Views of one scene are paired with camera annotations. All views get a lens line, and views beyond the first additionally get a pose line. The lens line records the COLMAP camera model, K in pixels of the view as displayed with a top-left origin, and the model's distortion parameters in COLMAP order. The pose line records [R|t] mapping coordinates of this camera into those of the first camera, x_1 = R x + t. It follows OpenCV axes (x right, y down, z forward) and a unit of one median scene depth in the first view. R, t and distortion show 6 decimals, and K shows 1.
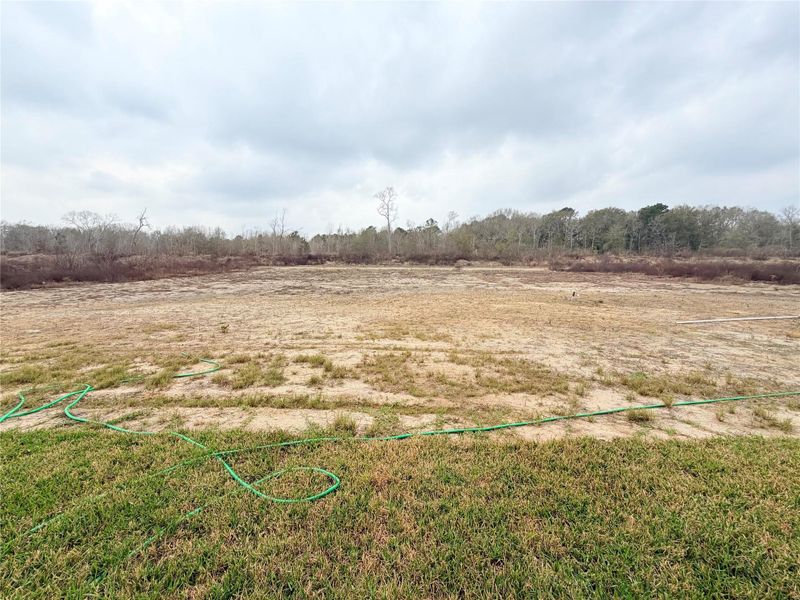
lens RADIAL K [[317.2, 0, 398.7], [0, 317.2, 296.5], [0, 0, 1]] dist [0.002165, 0.000246]
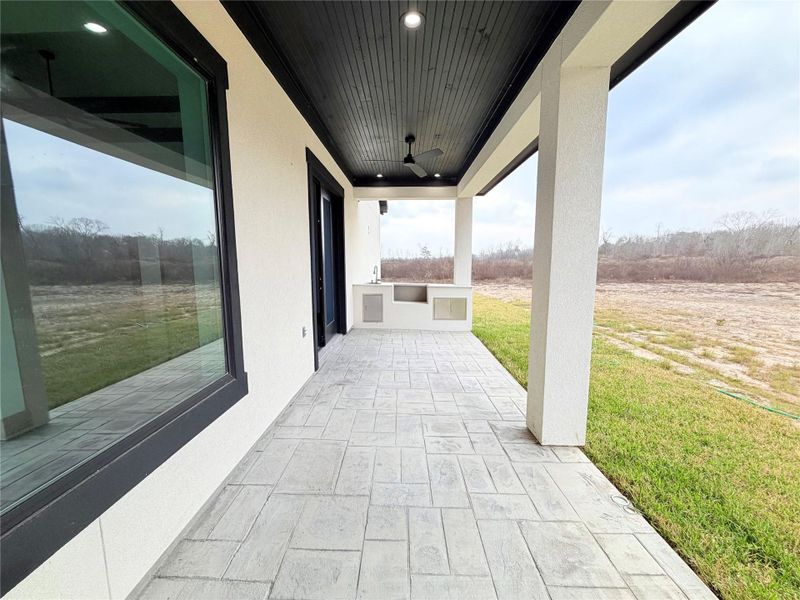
lens RADIAL K [[317.2, 0, 393.9], [0, 317.2, 299.9], [0, 0, 1]] dist [0.002165, 0.000246]
pose [[-0.025573, 0.119438, -0.992512, 0.272620], [-0.113654, 0.986052, 0.121589, 0.007226], [0.993191, 0.115912, -0.011642, -0.077582]]
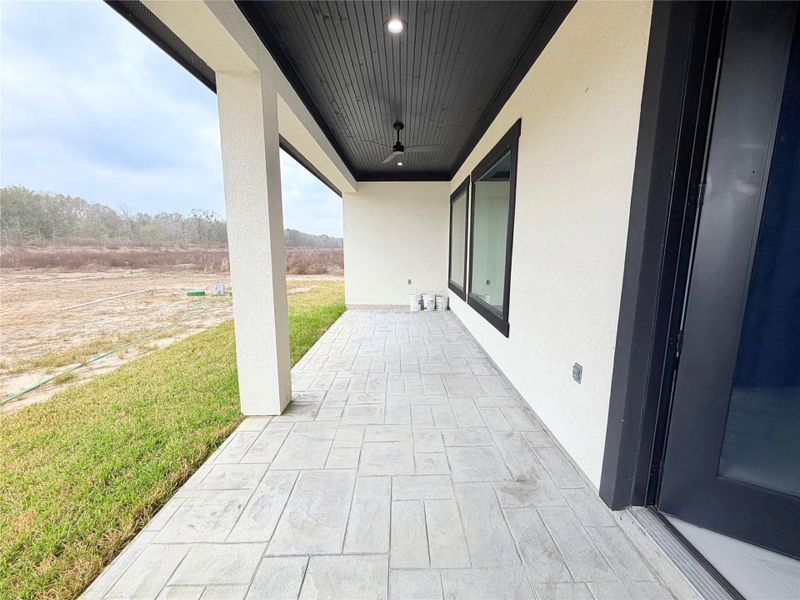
lens RADIAL K [[317.2, 0, 402.5], [0, 317.2, 297.5], [0, 0, 1]] dist [0.002165, 0.000246]
pose [[-0.007654, -0.153351, 0.988142, -0.089461], [0.116102, 0.981352, 0.153196, 0.005653], [-0.993208, 0.115898, 0.010293, -0.074806]]
